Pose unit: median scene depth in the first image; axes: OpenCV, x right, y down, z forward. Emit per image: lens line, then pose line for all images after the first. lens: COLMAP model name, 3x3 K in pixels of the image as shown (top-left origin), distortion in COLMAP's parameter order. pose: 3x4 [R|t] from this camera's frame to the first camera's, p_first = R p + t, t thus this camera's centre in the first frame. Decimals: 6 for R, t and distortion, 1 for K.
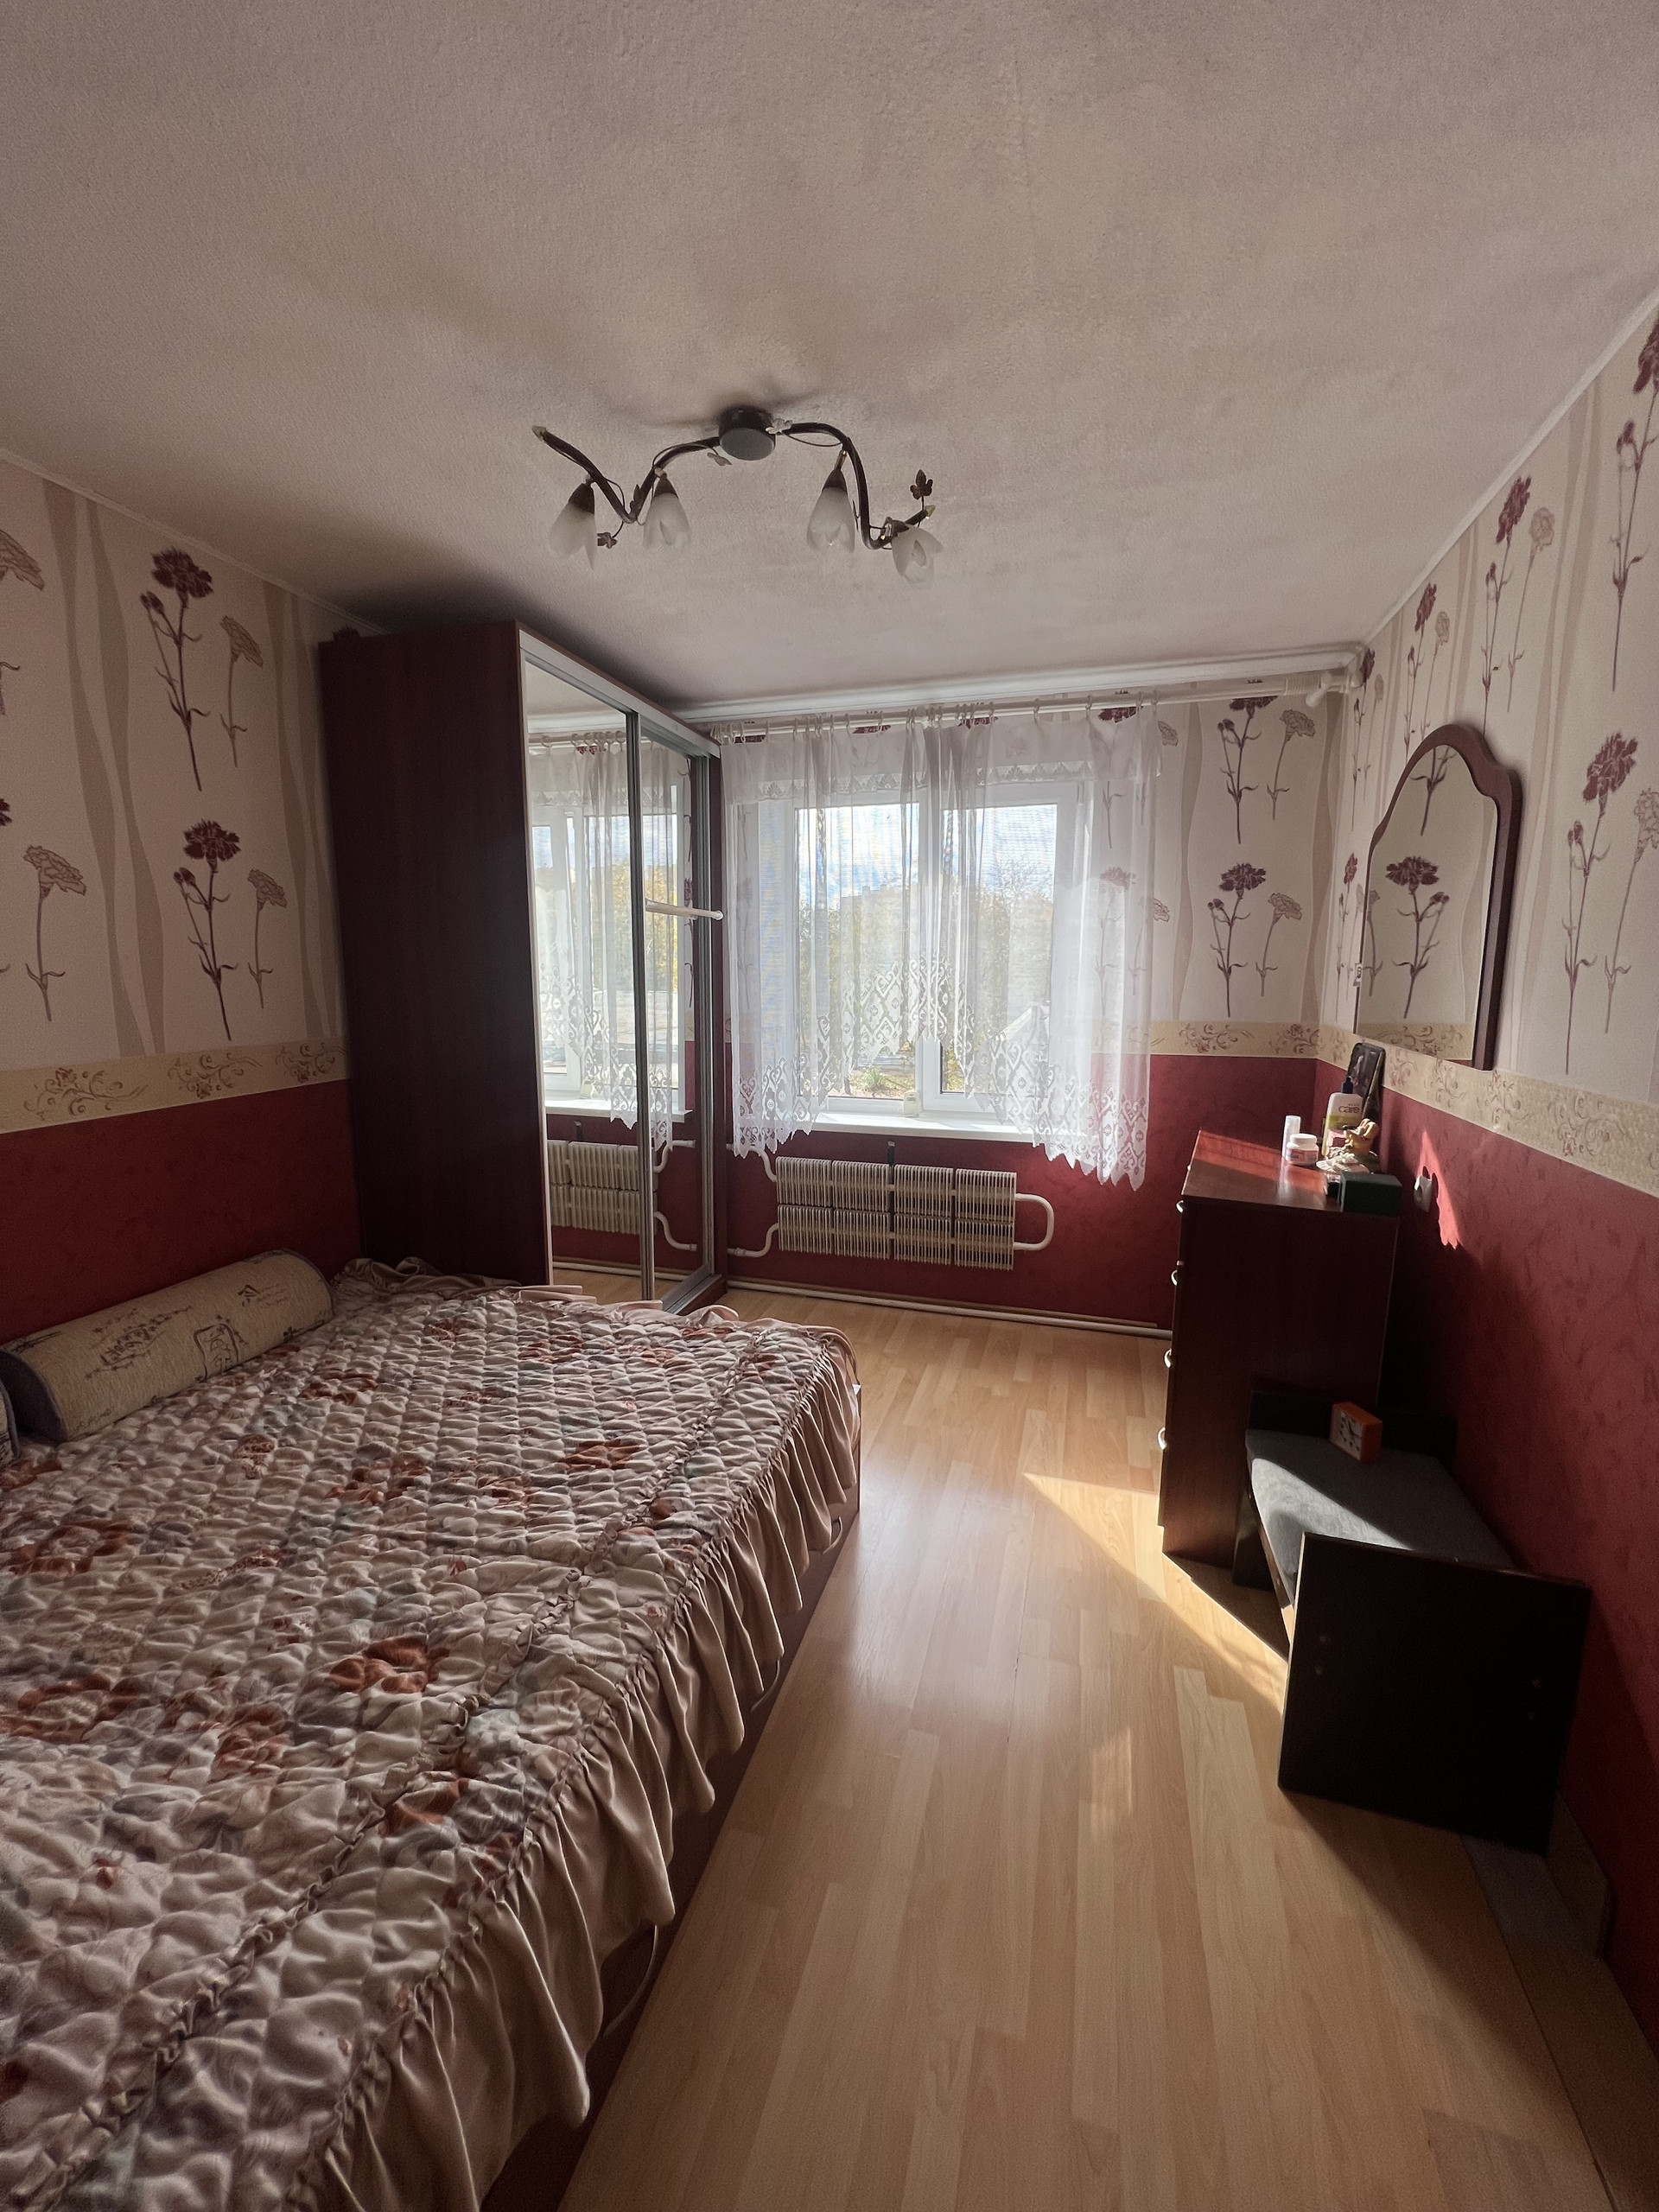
lens RADIAL K [[886.2, 0, 830.7], [0, 886.2, 1103.9], [0, 0, 1]] dist [-0.000142, -0.001136]
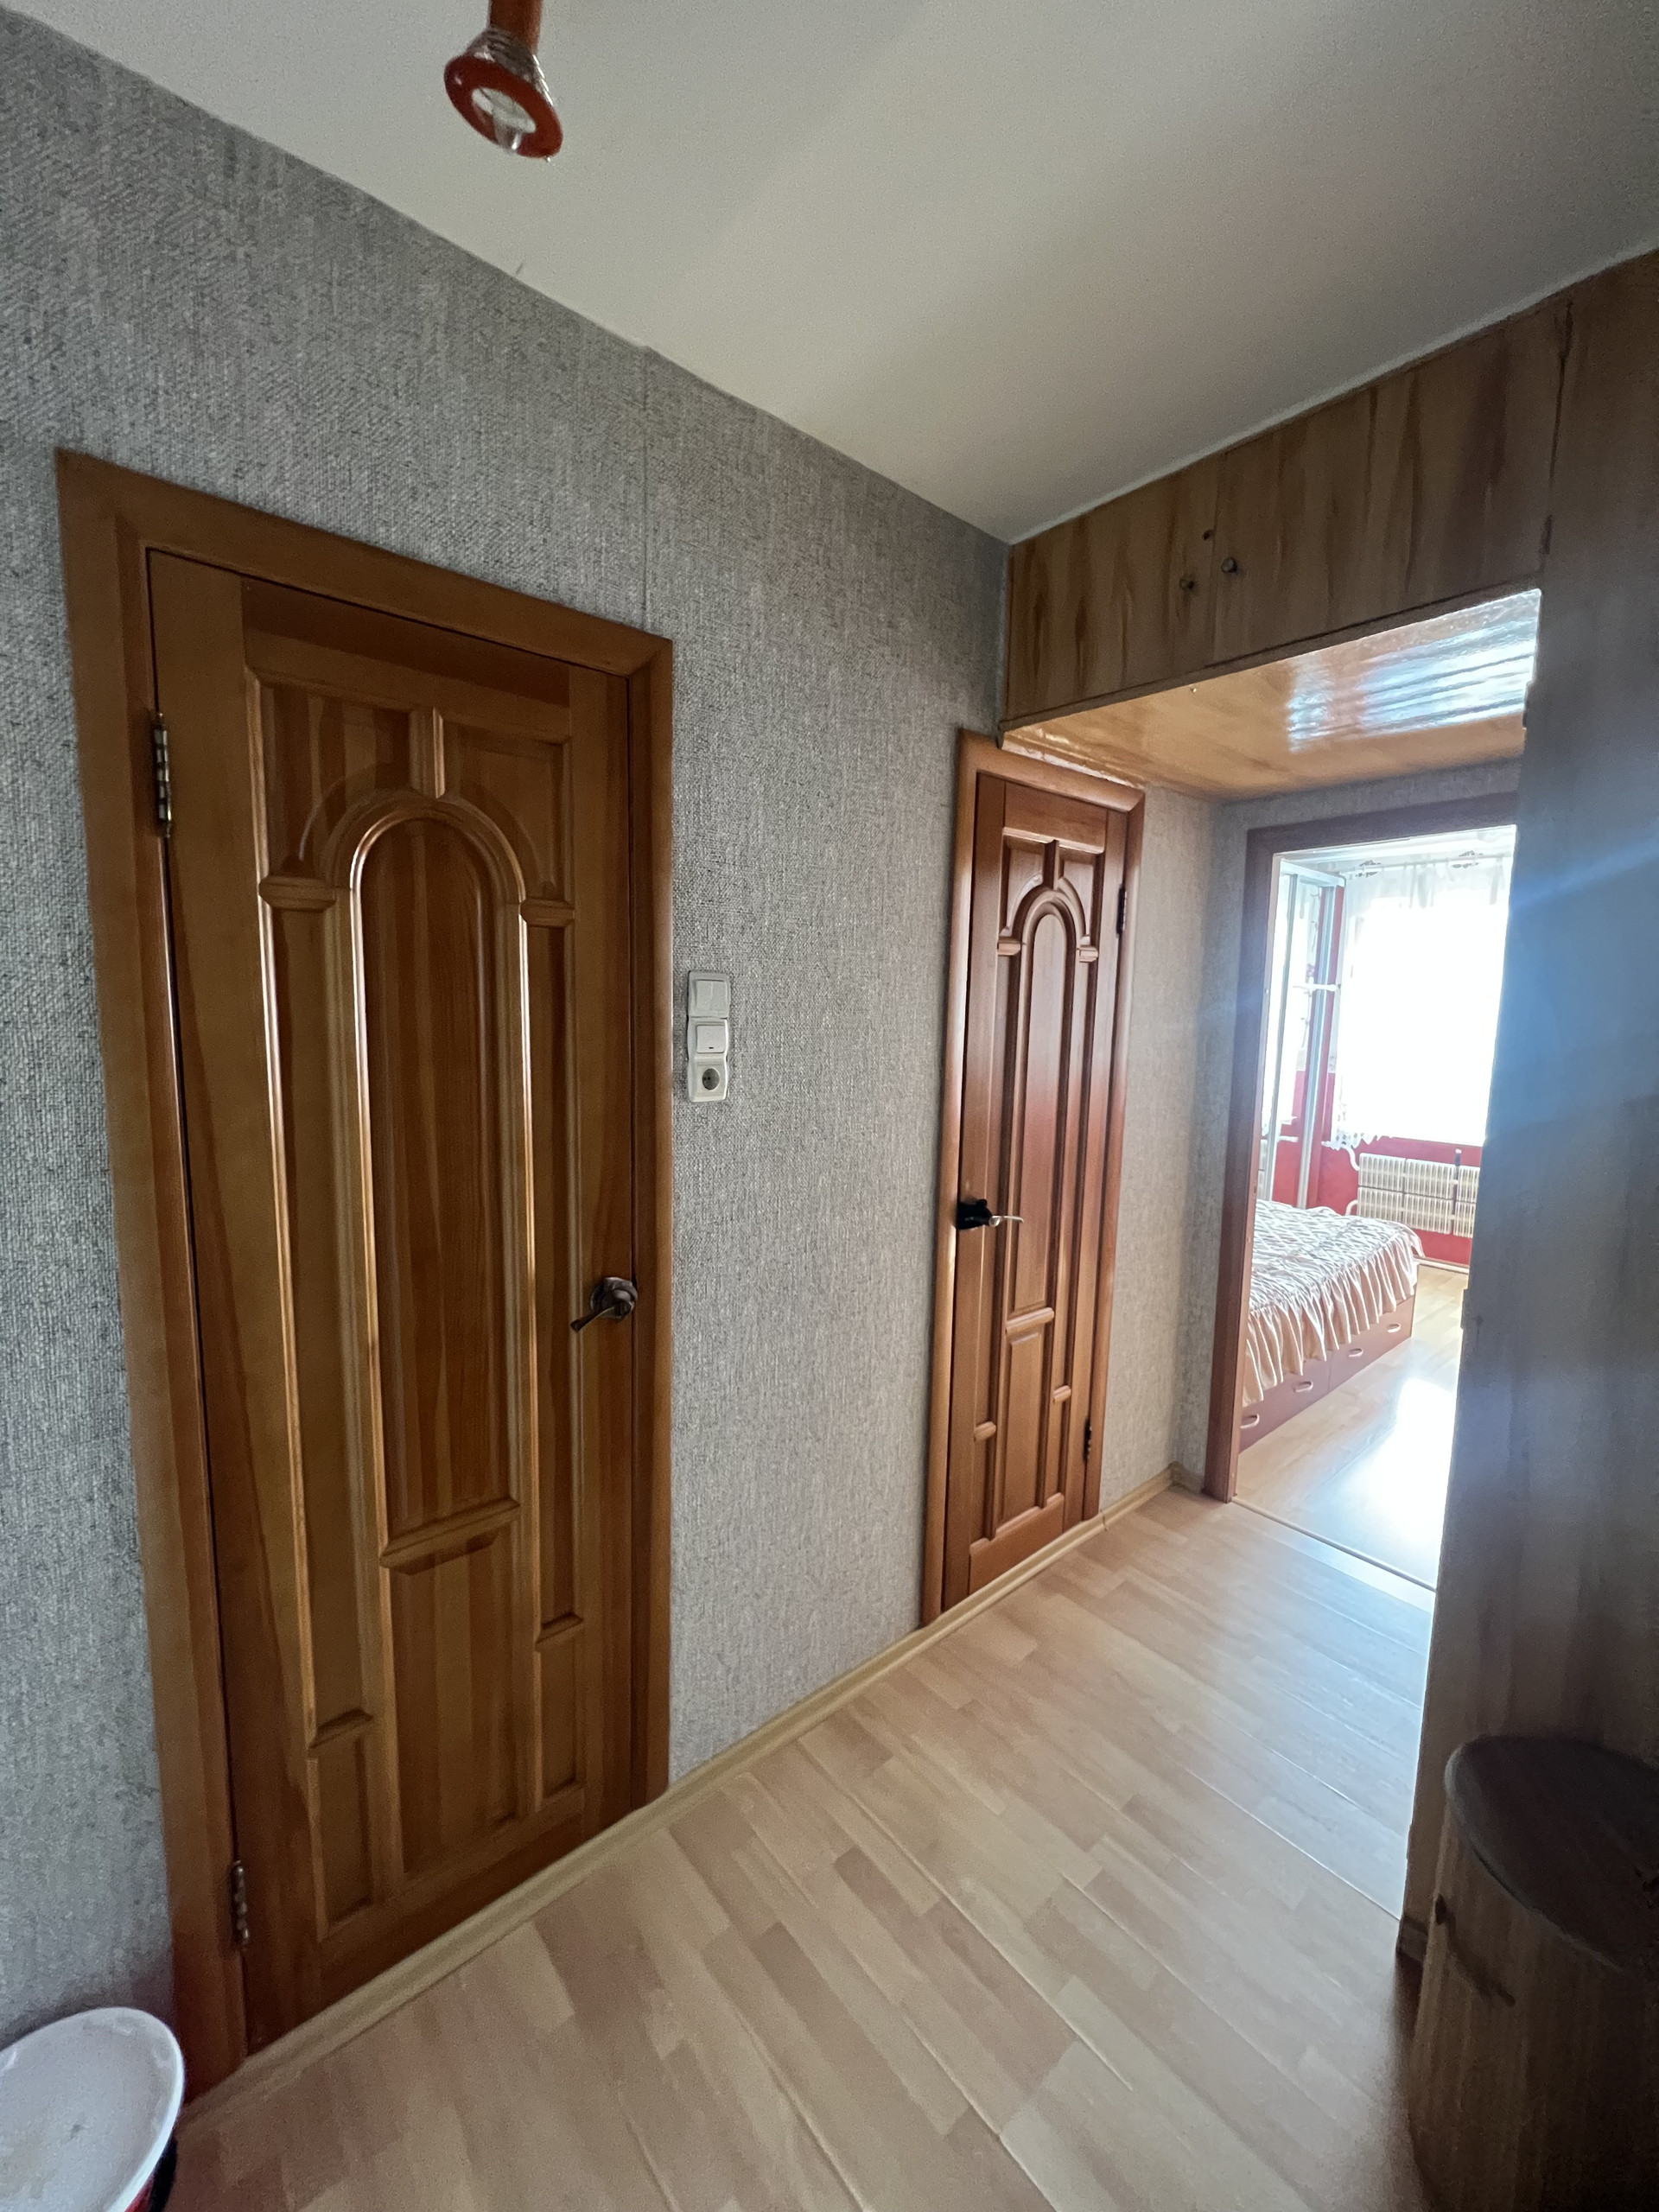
lens RADIAL K [[886.2, 0, 829.2], [0, 886.2, 1112.2], [0, 0, 1]] dist [-0.000142, -0.001136]
pose [[0.835478, 0.078554, -0.543880, -0.005663], [-0.091424, 0.995806, 0.003386, 0.070257], [0.541865, 0.046895, 0.839156, -0.714687]]
